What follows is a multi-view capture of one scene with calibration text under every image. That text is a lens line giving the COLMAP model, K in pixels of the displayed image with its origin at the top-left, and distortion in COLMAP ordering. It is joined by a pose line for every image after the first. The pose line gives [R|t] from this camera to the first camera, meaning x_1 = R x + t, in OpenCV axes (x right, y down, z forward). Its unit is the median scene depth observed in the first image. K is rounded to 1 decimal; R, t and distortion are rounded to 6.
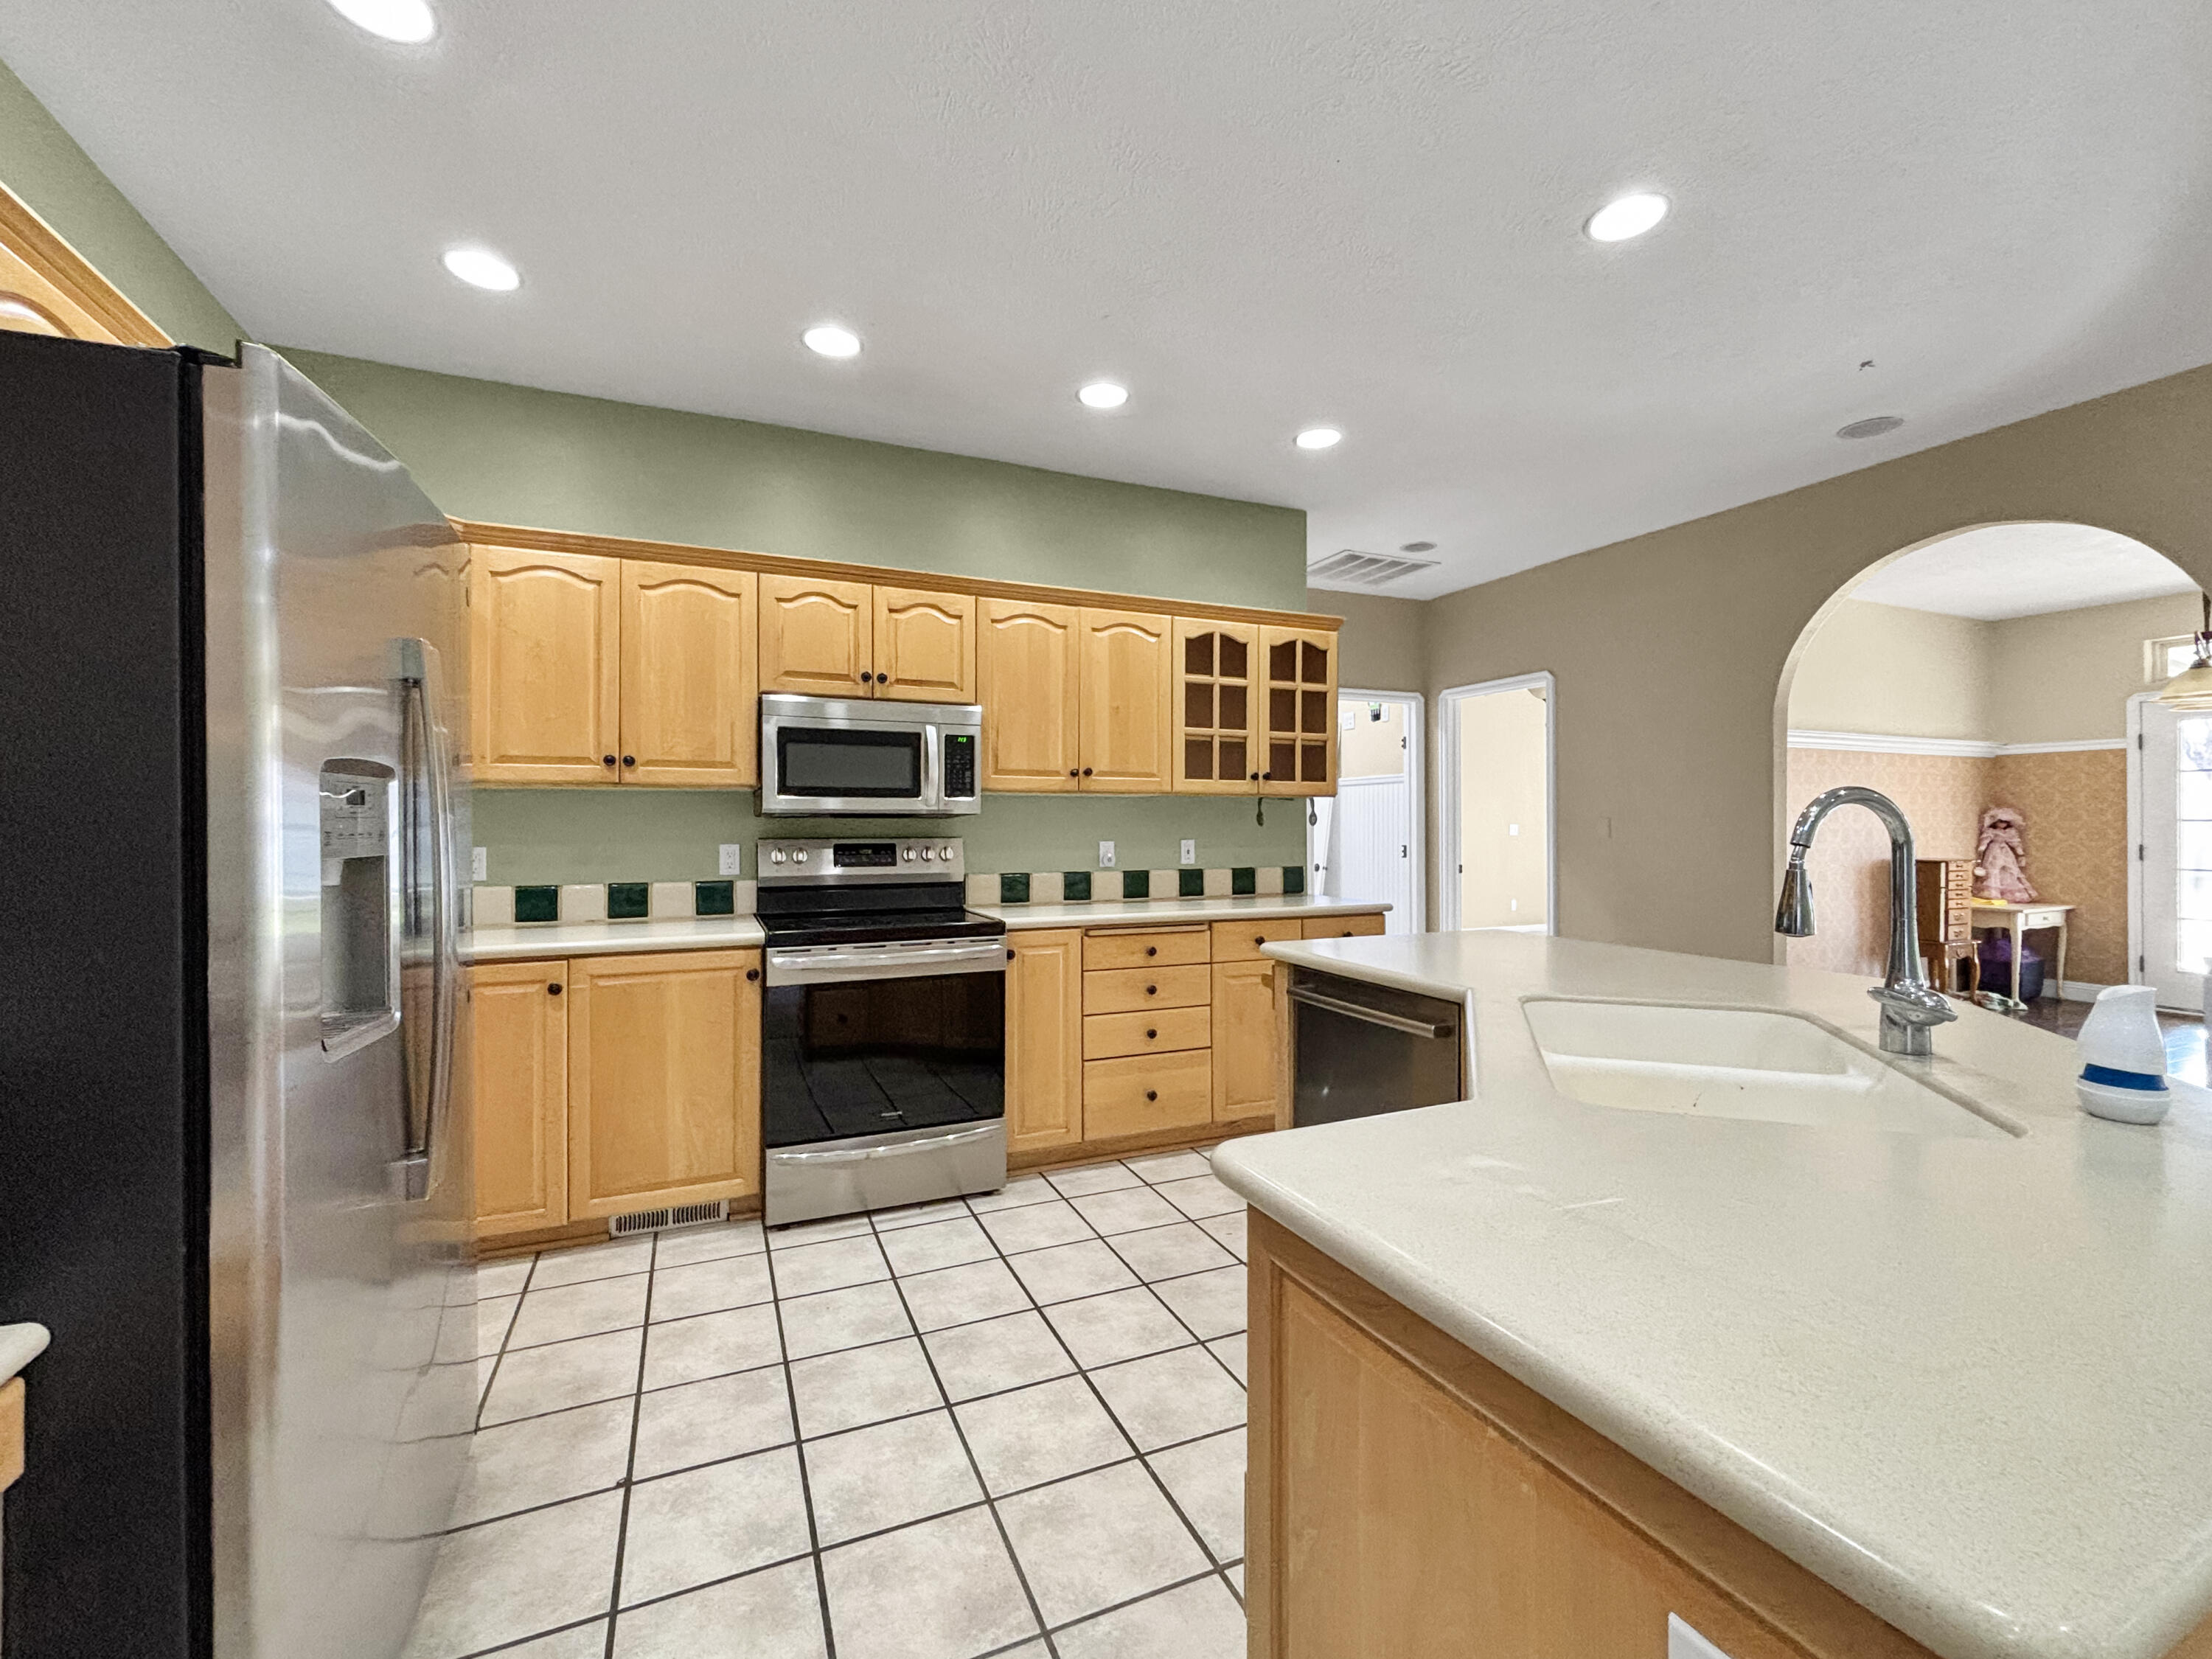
lens RADIAL K [[910.8, 0, 1106.2], [0, 910.8, 828.8], [0, 0, 1]] dist [0.001535, -0.000437]
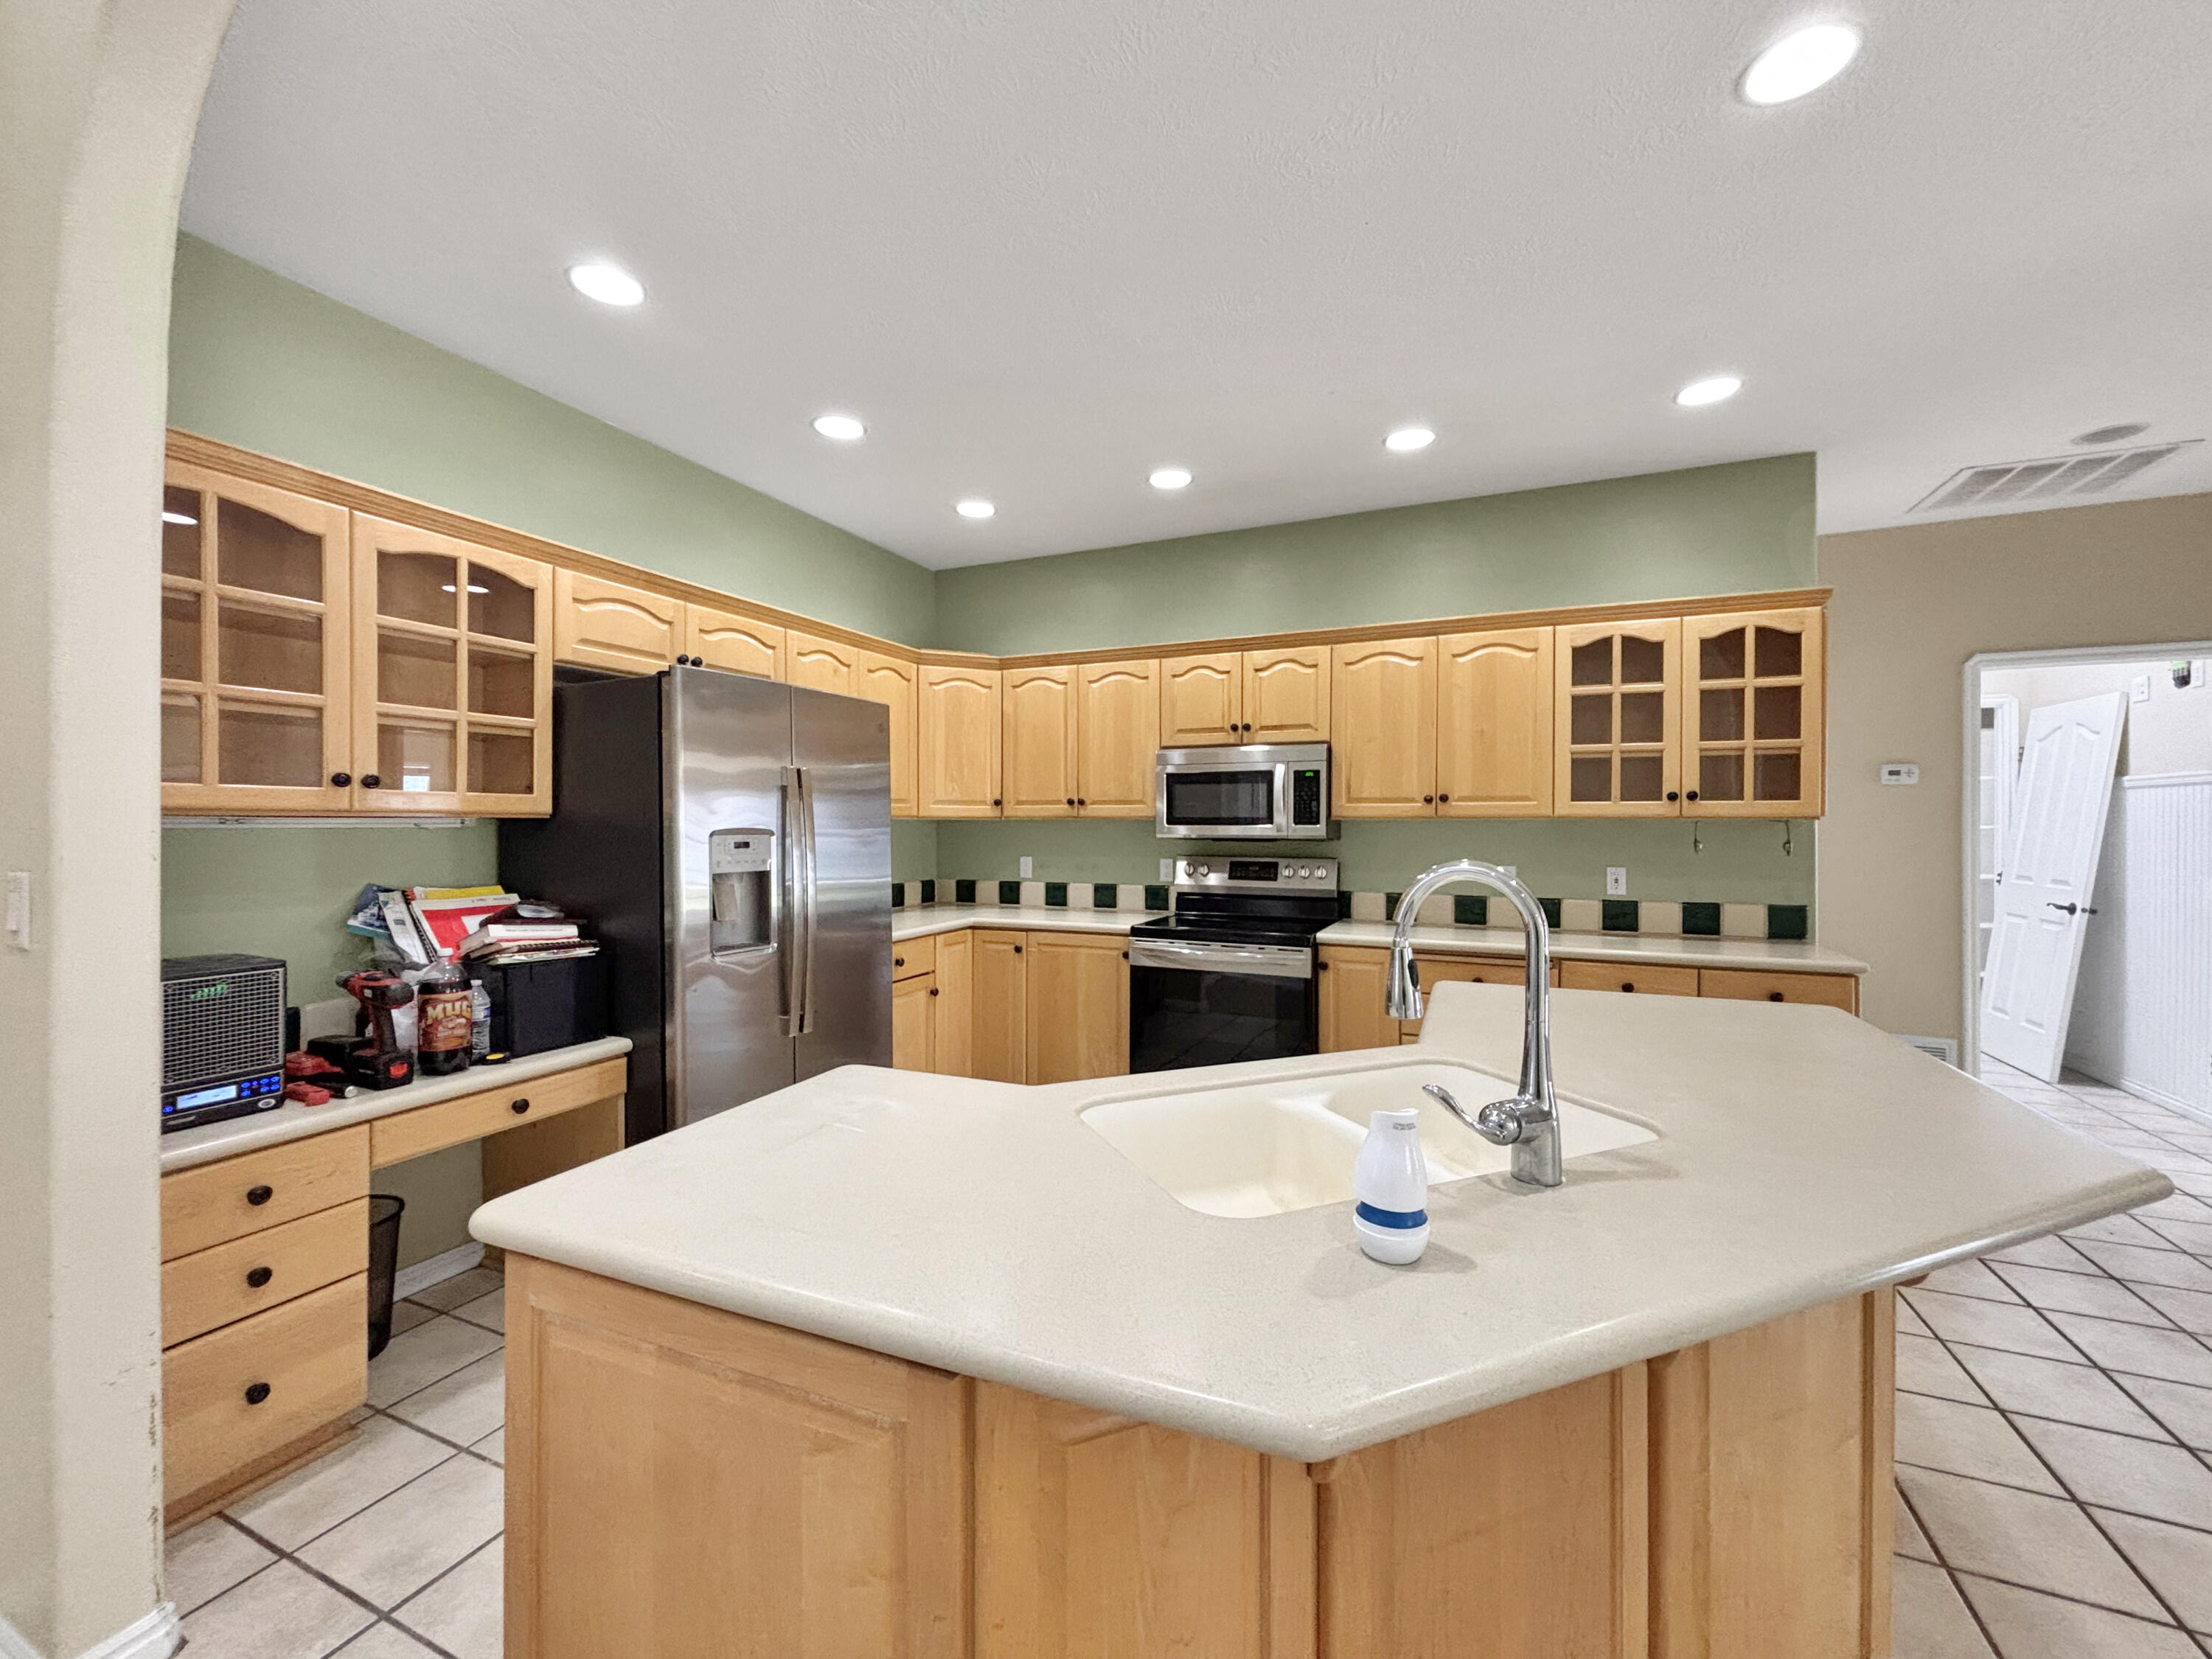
lens RADIAL K [[910.8, 0, 1108.2], [0, 910.8, 830.8], [0, 0, 1]] dist [0.001535, -0.000437]
pose [[0.672910, 0.003313, -0.739717, 0.498995], [-0.010608, 0.999930, -0.005171, -0.017052], [0.739648, 0.011327, 0.672899, 0.039737]]
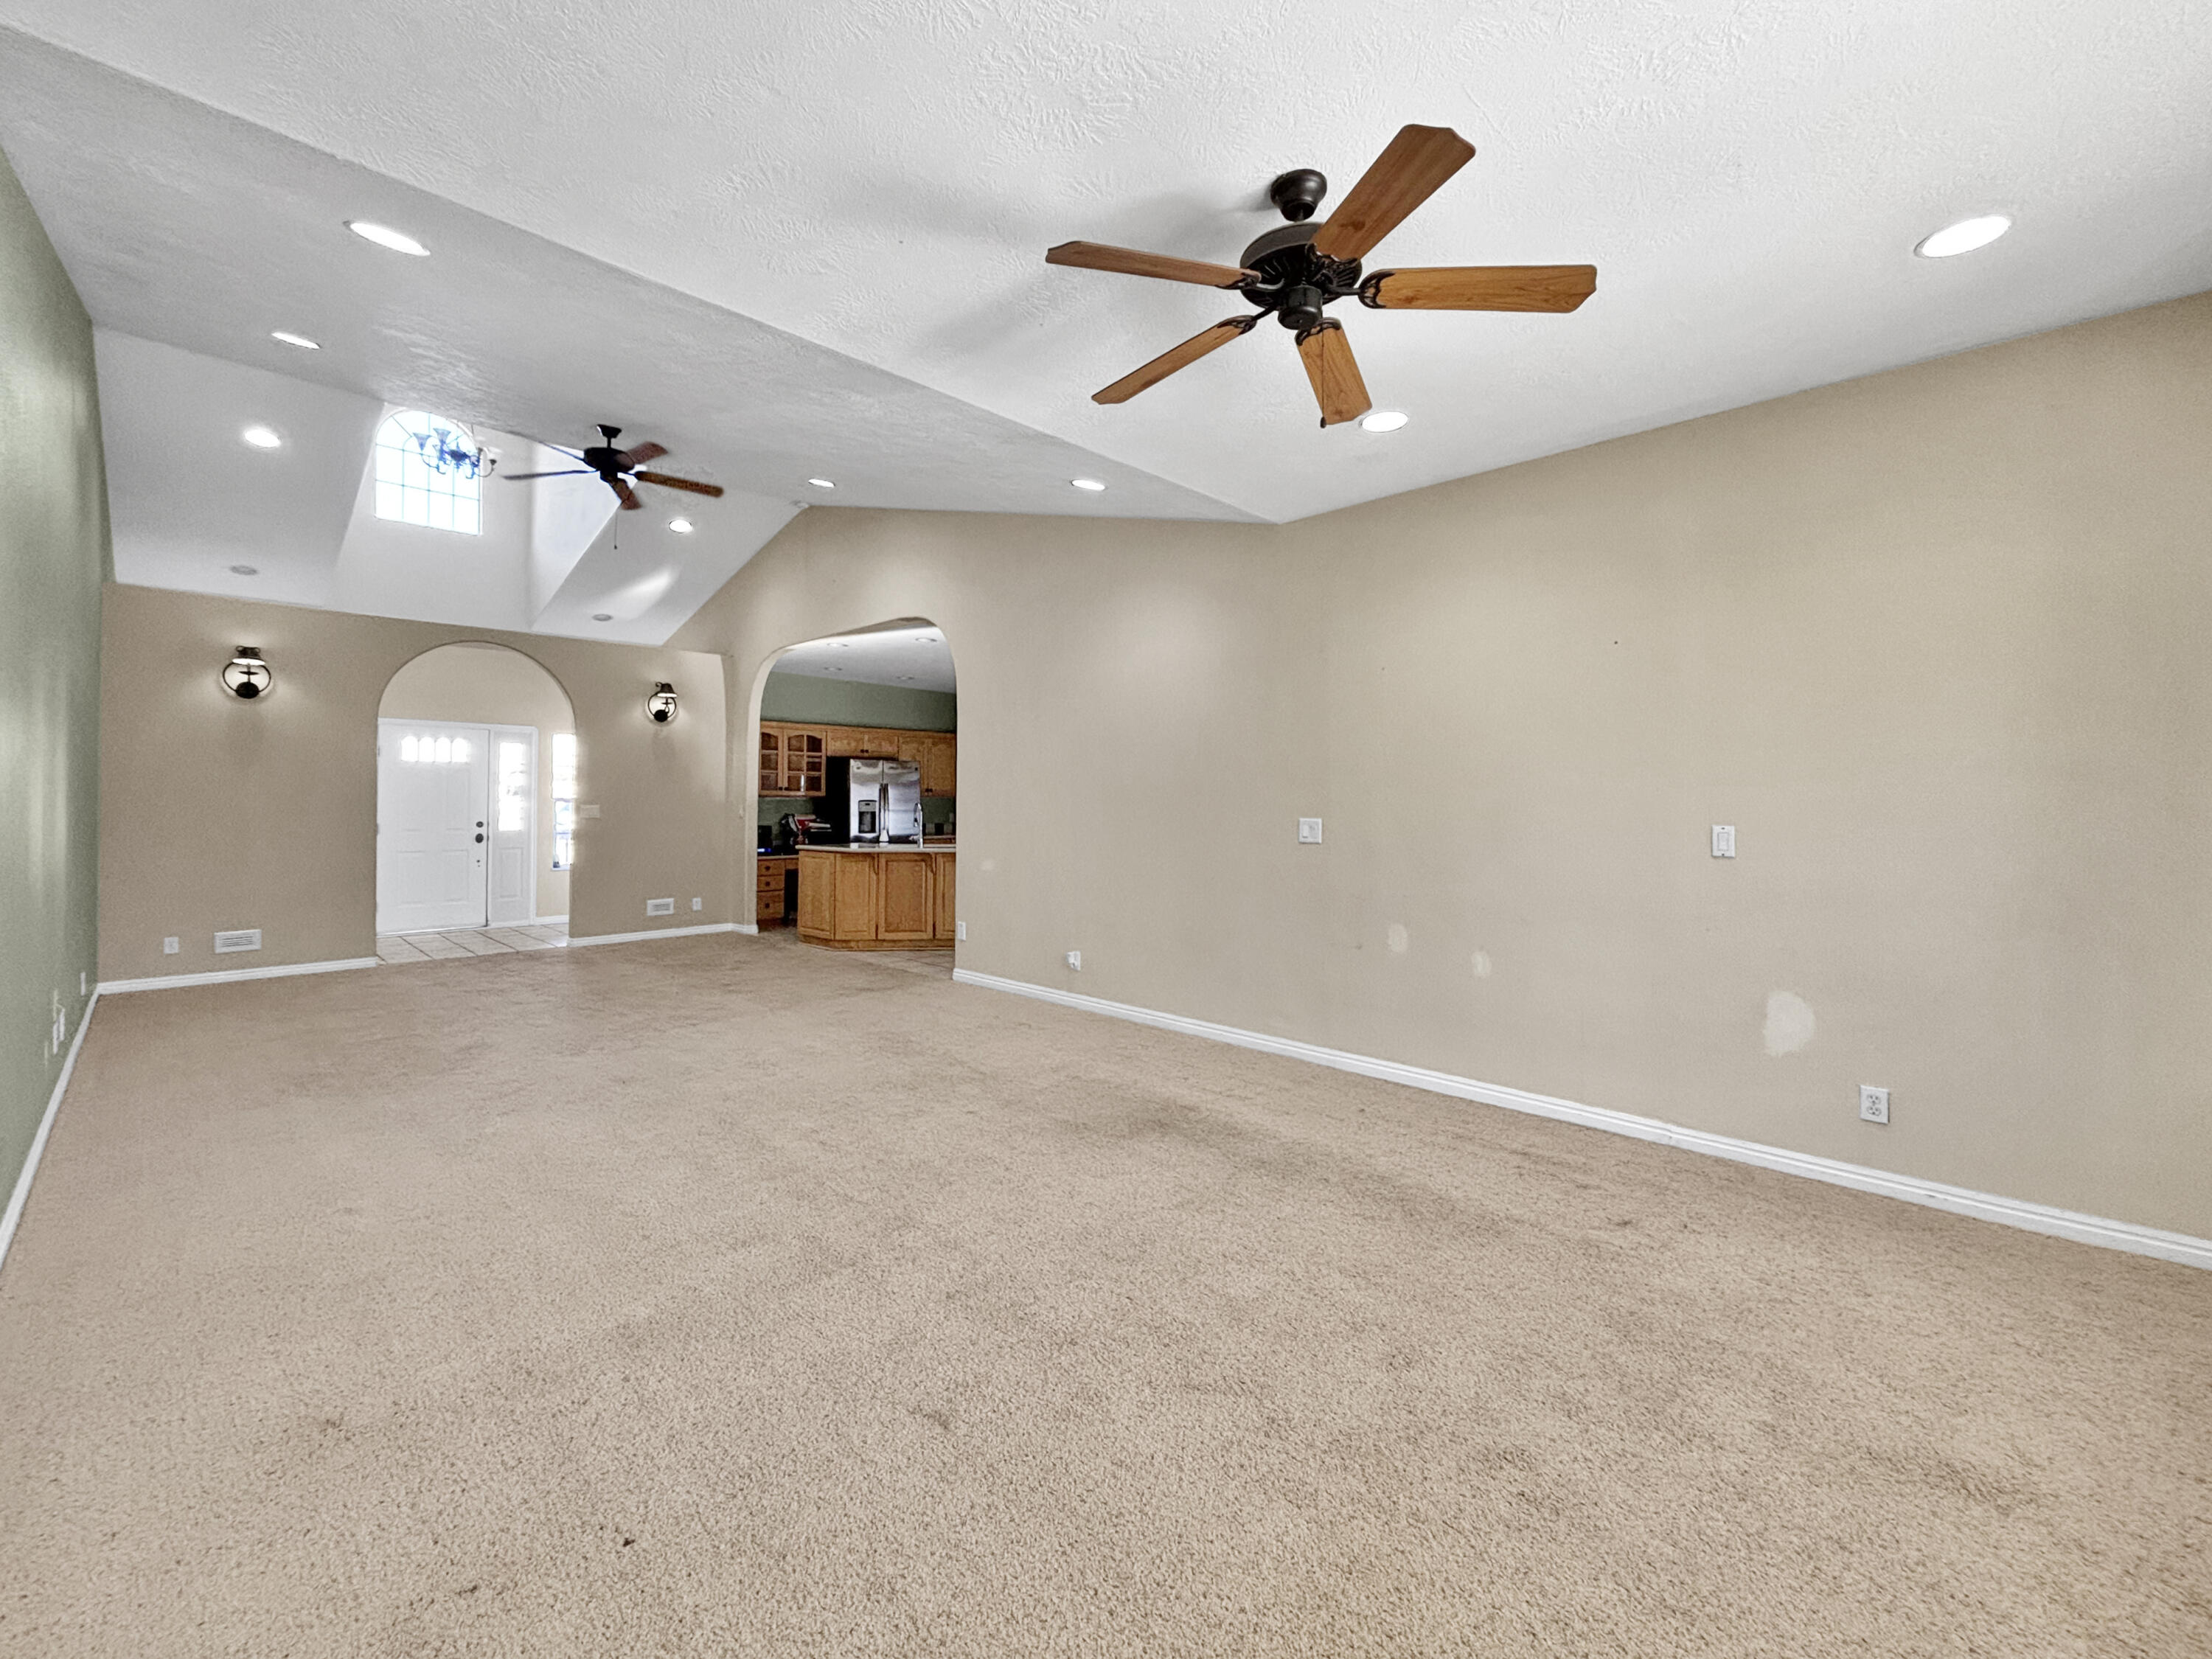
lens RADIAL K [[910.8, 0, 1091.2], [0, 910.8, 783.2], [0, 0, 1]] dist [0.001535, -0.000437]
pose [[0.367676, -0.027585, -0.929545, 2.603268], [-0.005703, 0.999474, -0.031916, 0.014871], [0.929937, 0.017036, 0.367325, -0.069825]]
